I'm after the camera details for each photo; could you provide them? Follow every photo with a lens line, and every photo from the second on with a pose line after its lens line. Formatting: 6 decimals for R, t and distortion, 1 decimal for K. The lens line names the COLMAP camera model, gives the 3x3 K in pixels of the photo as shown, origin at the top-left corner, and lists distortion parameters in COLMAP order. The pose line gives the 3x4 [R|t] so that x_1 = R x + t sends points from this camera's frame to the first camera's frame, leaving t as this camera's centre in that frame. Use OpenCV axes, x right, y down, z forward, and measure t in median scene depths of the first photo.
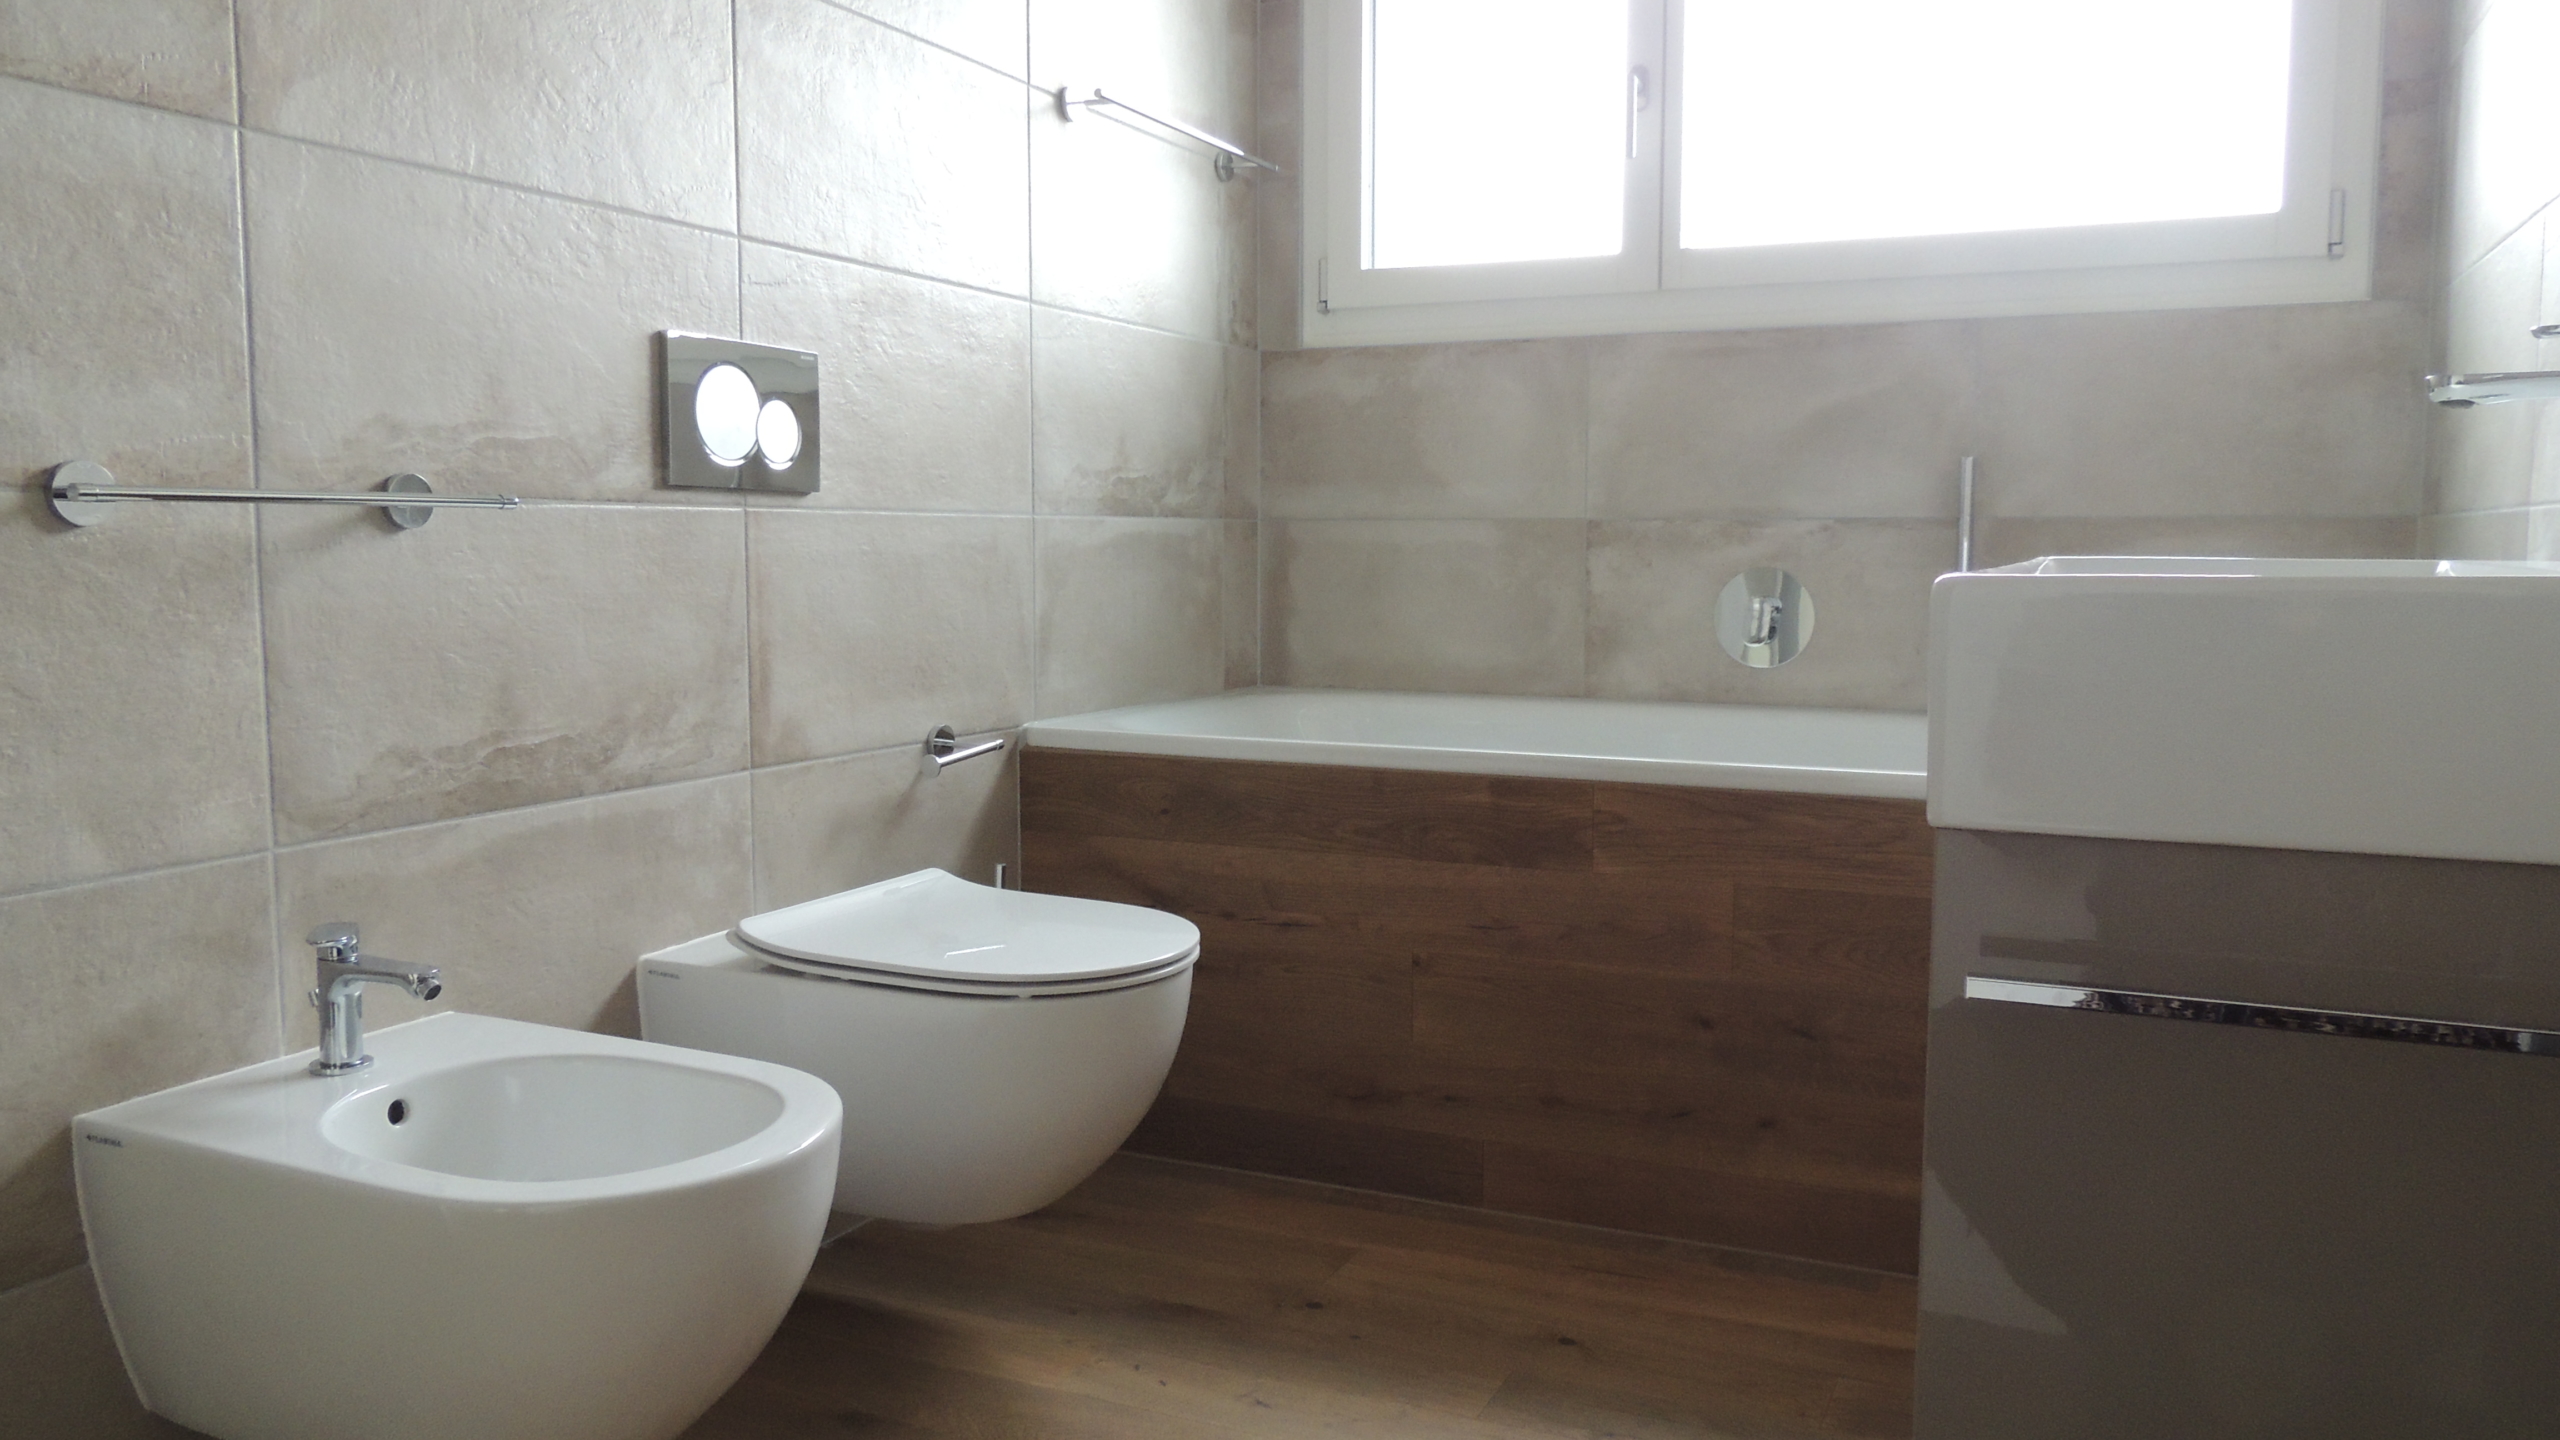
lens RADIAL K [[1813.1, 0, 1276.9], [0, 1813.1, 708.8], [0, 0, 1]] dist [-0.021148, 0.002842]
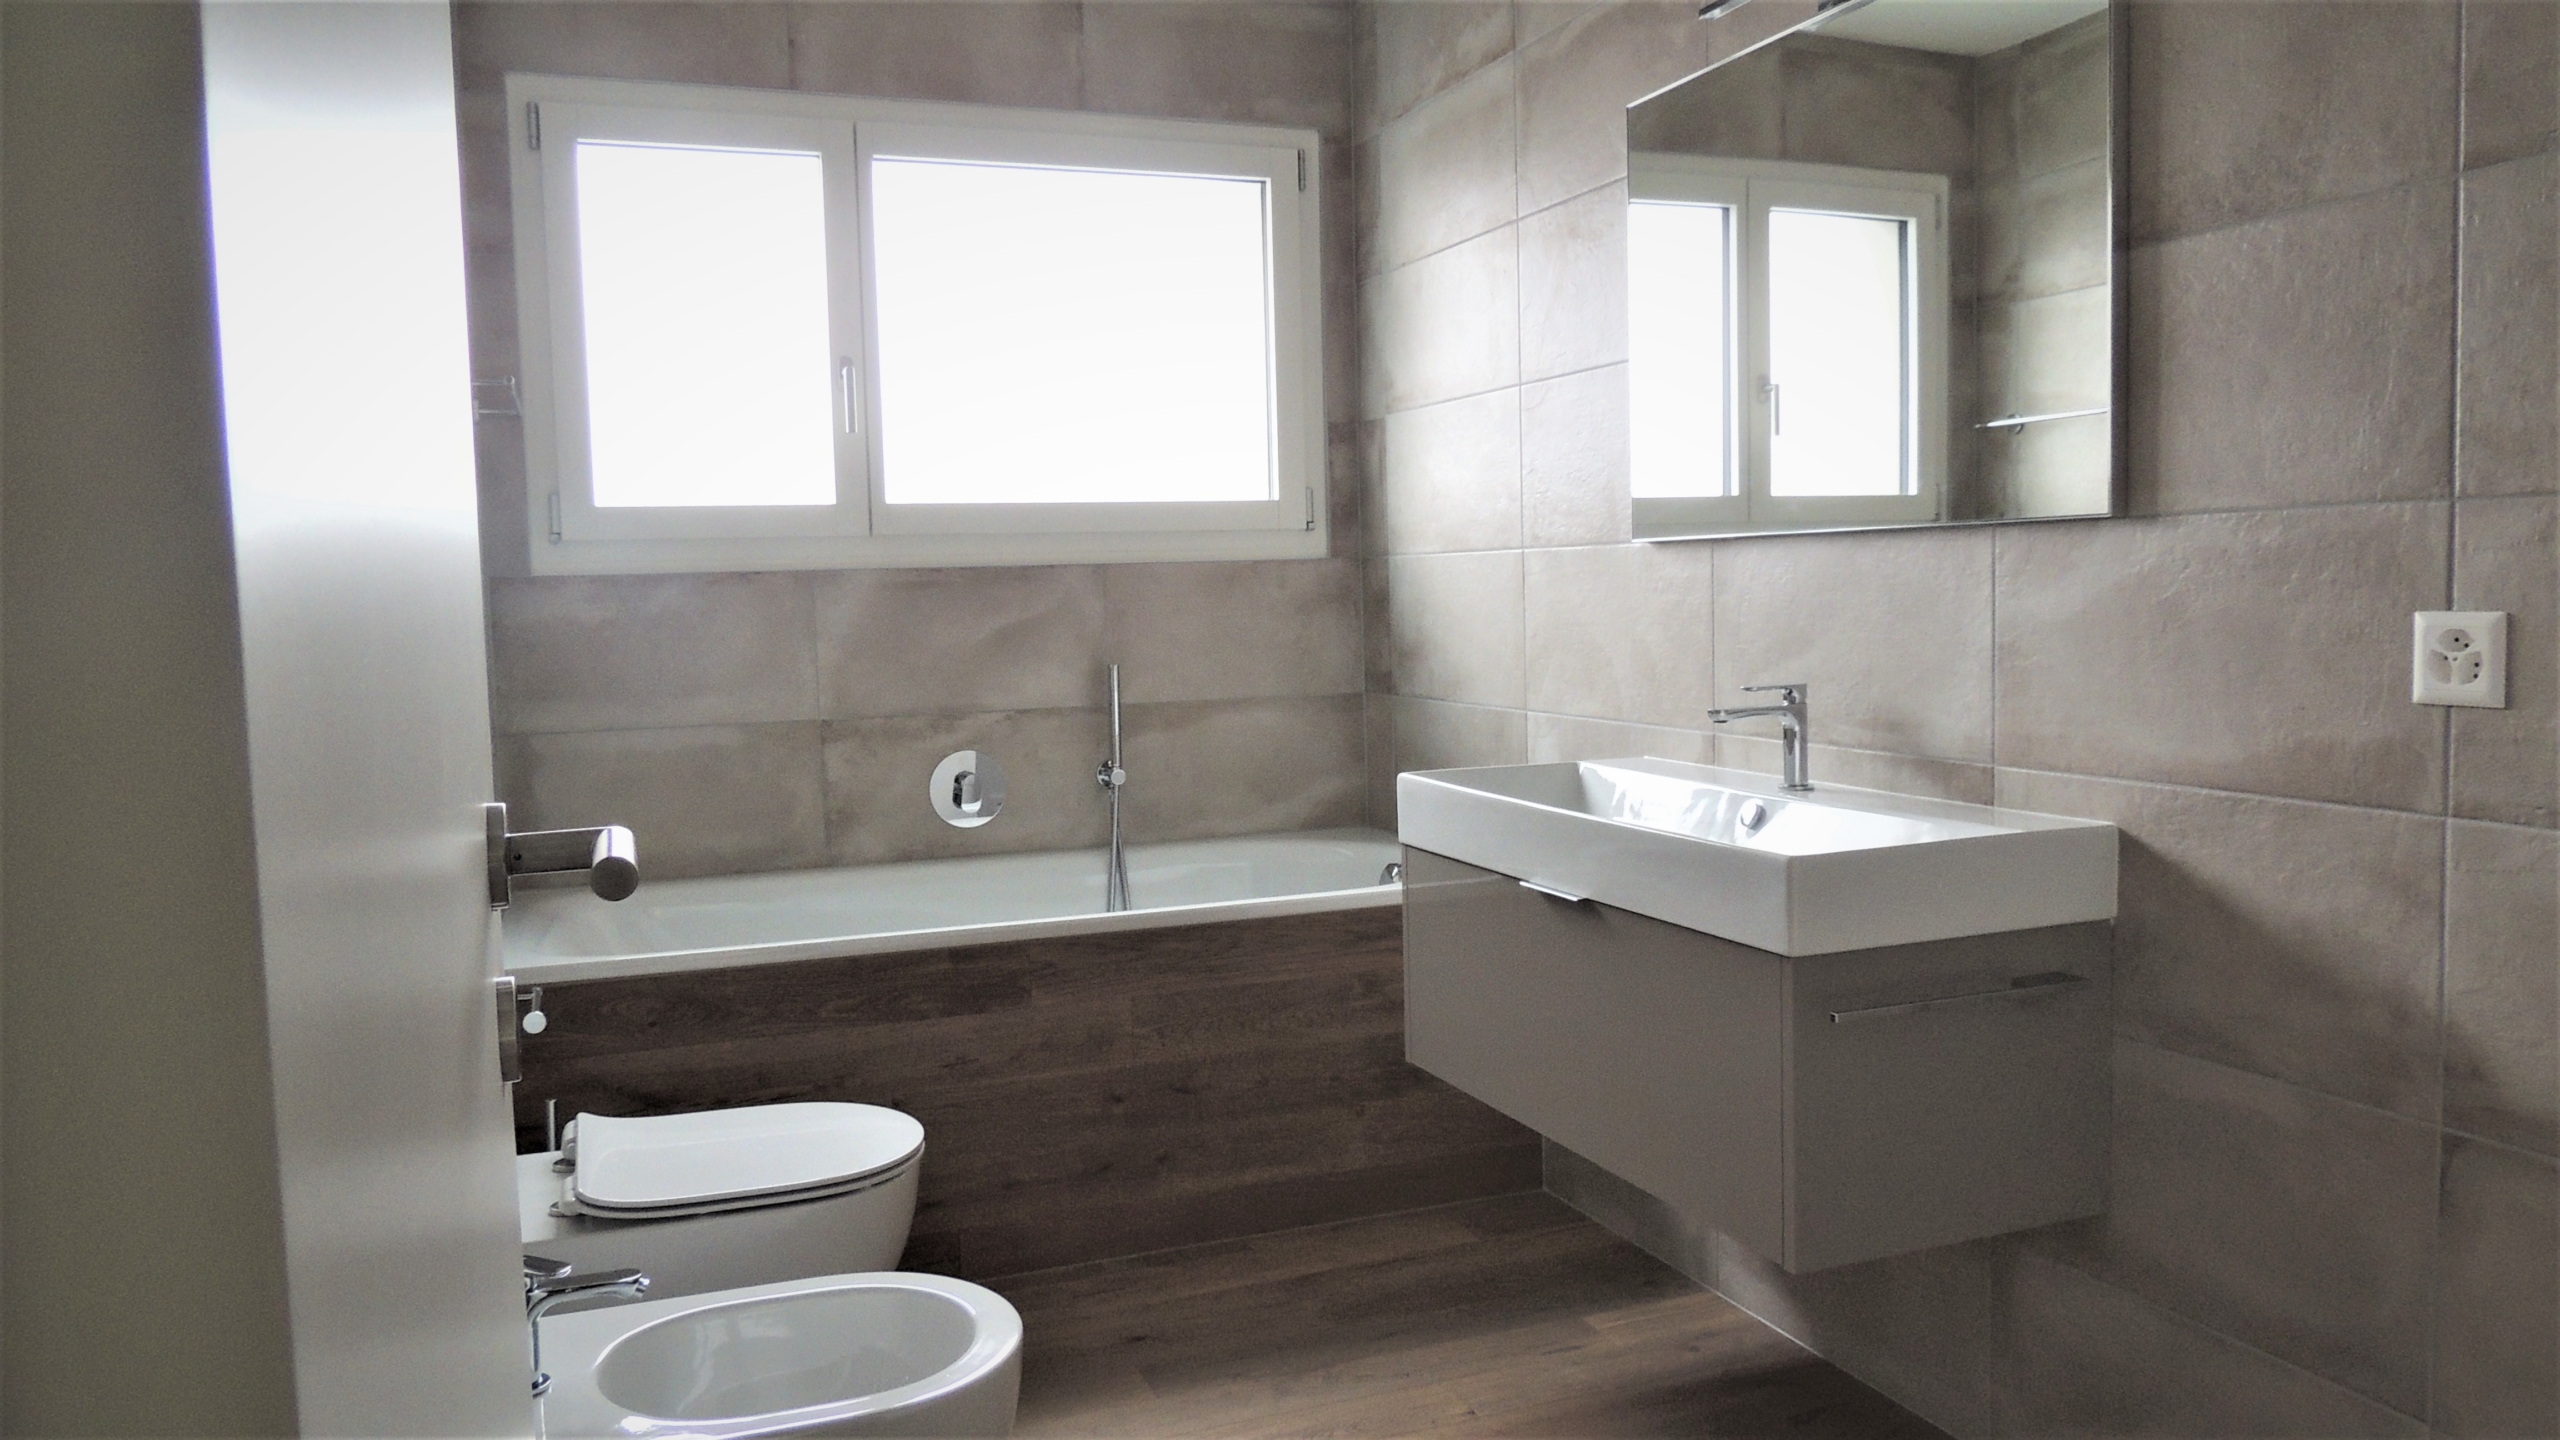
lens RADIAL K [[1813.1, 0, 1286.2], [0, 1813.1, 724.0], [0, 0, 1]] dist [-0.021148, 0.002842]
pose [[0.692741, -0.072812, 0.717502, -0.506544], [0.092748, 0.995623, 0.011488, -0.091843], [-0.715198, 0.058588, 0.696462, -0.065765]]
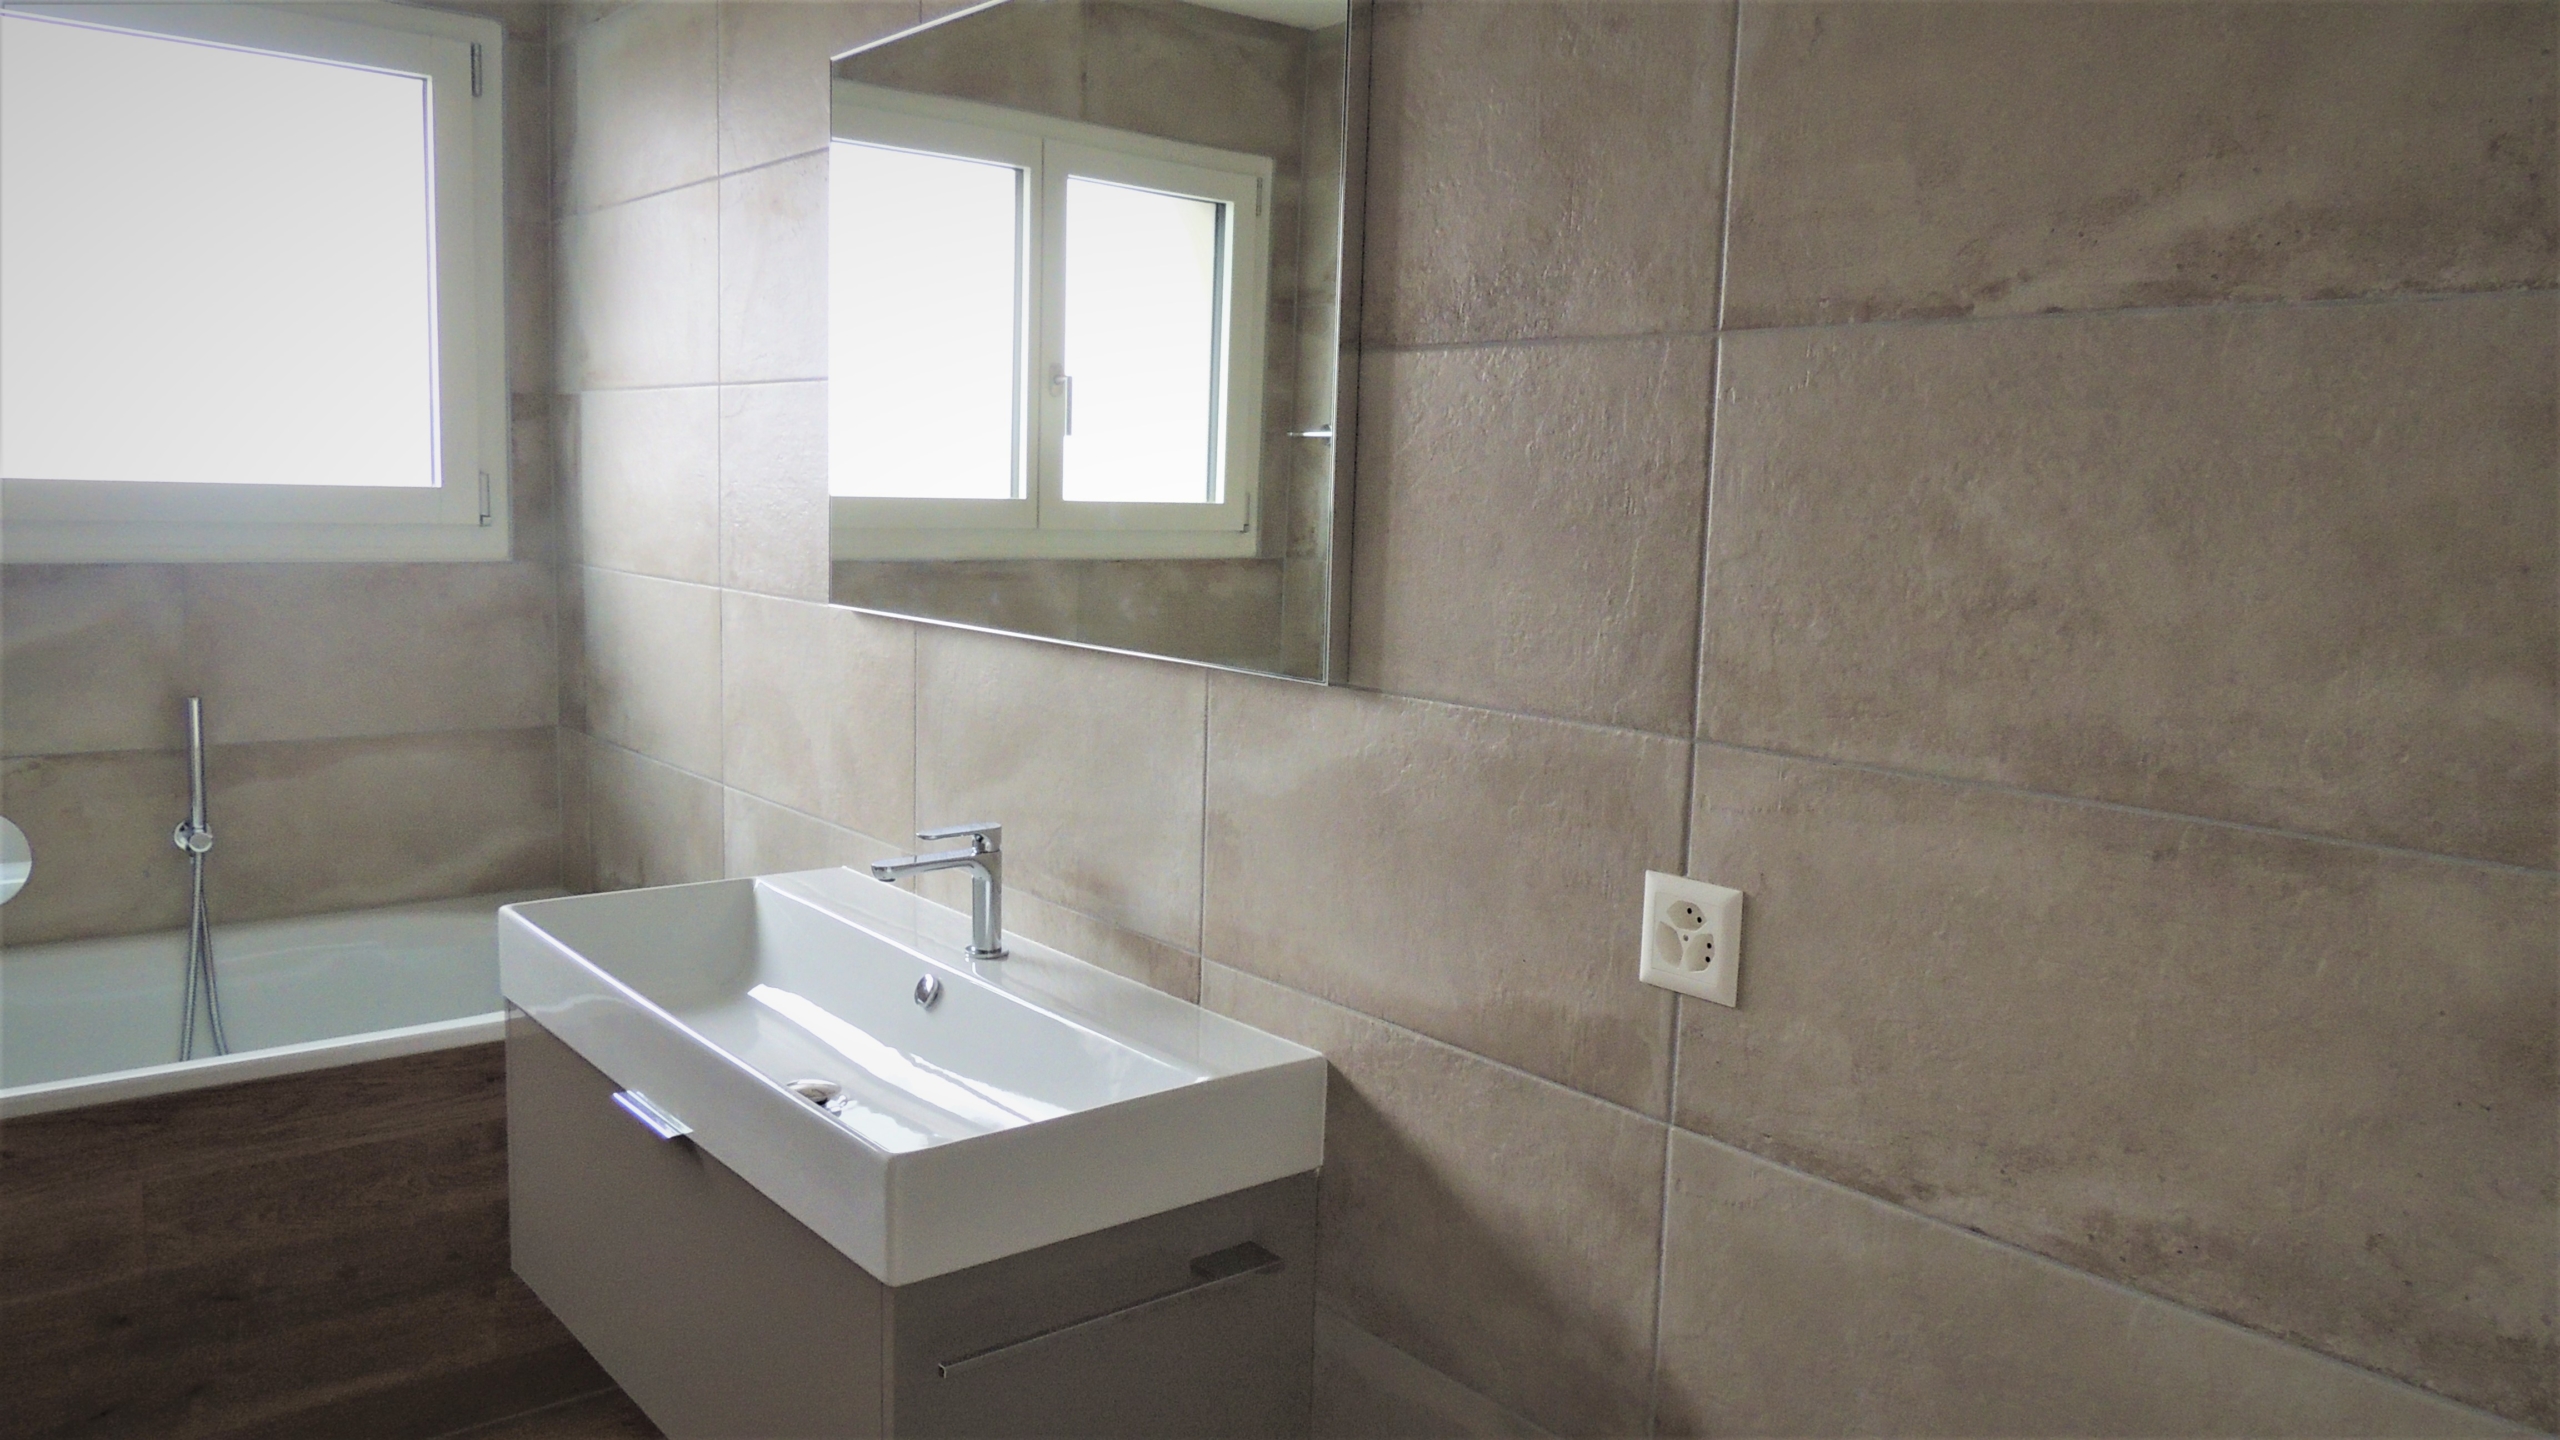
lens RADIAL K [[1813.1, 0, 1281.7], [0, 1813.1, 728.6], [0, 0, 1]] dist [-0.021148, 0.002842]
pose [[0.426880, -0.104585, 0.898240, -0.286838], [0.052021, 0.994485, 0.091068, -0.174182], [-0.902811, 0.007853, 0.429967, -0.040265]]
